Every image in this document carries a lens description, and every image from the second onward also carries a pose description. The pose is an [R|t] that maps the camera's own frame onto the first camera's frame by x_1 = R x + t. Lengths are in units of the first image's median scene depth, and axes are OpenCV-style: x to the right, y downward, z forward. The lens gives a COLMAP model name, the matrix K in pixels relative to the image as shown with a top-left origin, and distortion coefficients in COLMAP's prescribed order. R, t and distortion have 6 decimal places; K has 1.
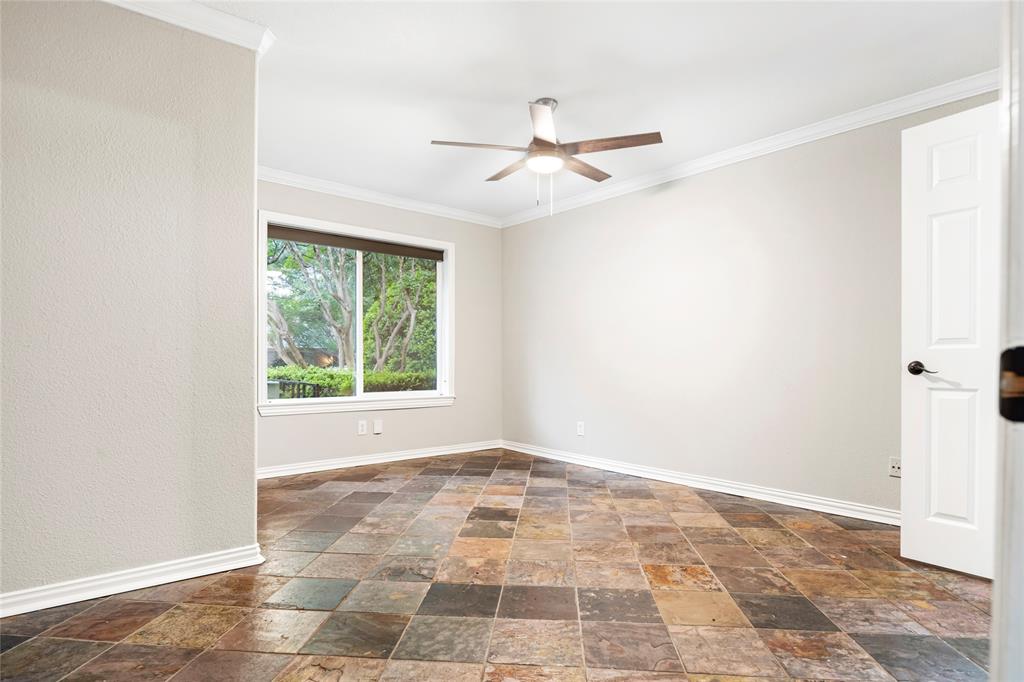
lens RADIAL K [[559.6, 0, 518.0], [0, 559.6, 351.5], [0, 0, 1]] dist [-0.001507, -0.005542]
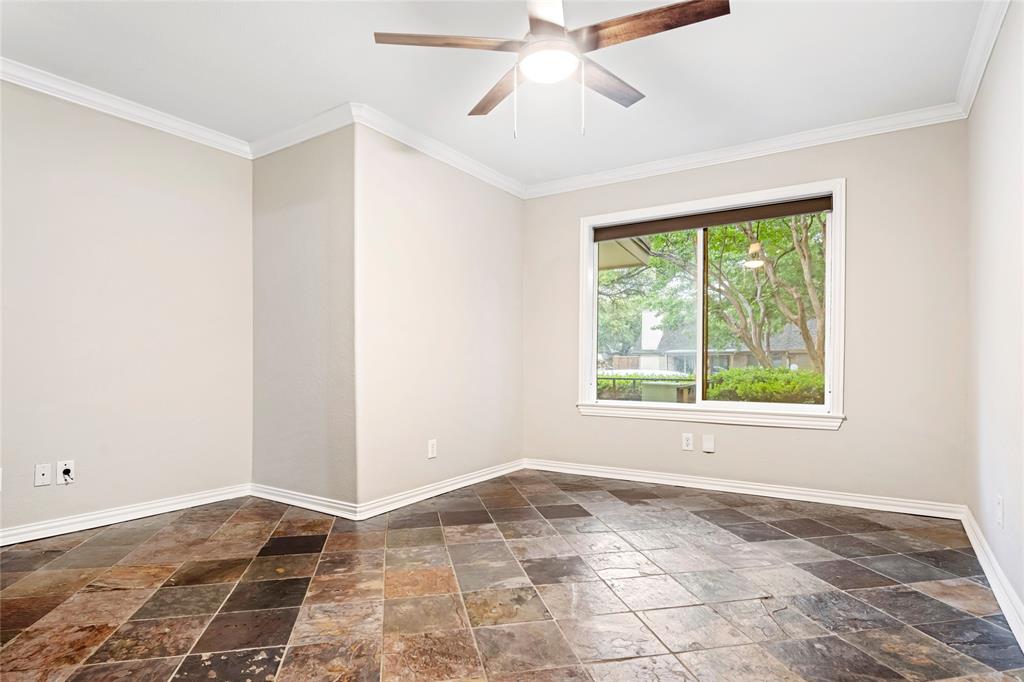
lens RADIAL K [[559.6, 0, 508.9], [0, 559.6, 362.0], [0, 0, 1]] dist [-0.001507, -0.005542]
pose [[0.276265, -0.003793, -0.961074, 0.558337], [0.017564, 0.999845, 0.001103, 0.014540], [0.960921, -0.017185, 0.276289, 0.639158]]
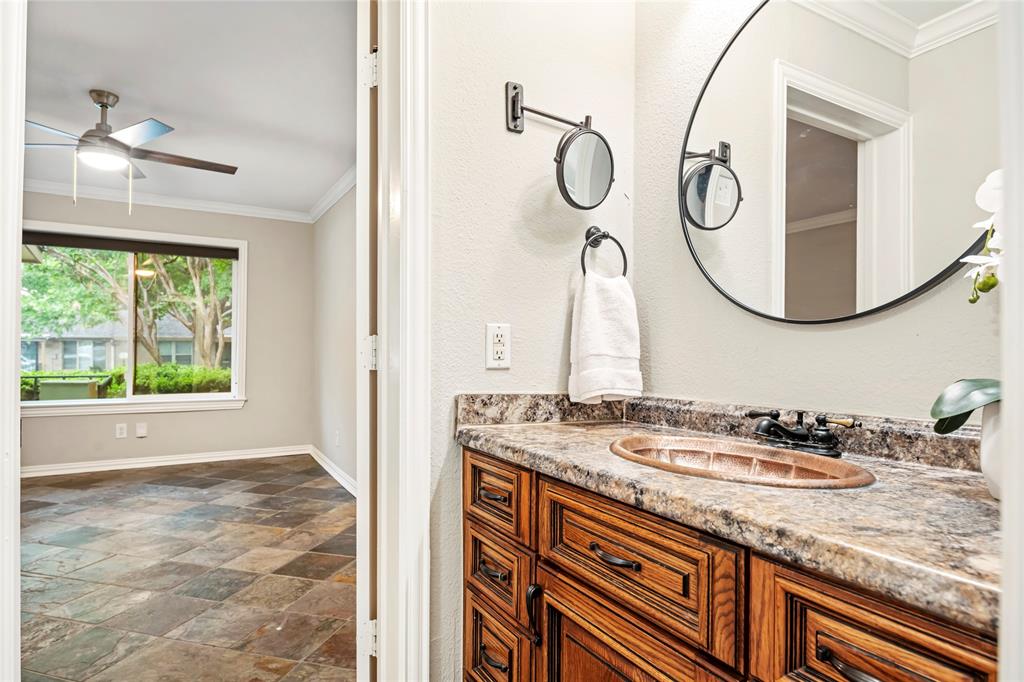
lens RADIAL K [[559.6, 0, 508.4], [0, 559.6, 343.5], [0, 0, 1]] dist [-0.001507, -0.005542]
pose [[0.983151, 0.001508, -0.182787, 0.717725], [-0.000228, 0.999975, 0.007025, -0.032866], [0.182793, -0.006865, 0.983127, 0.187153]]
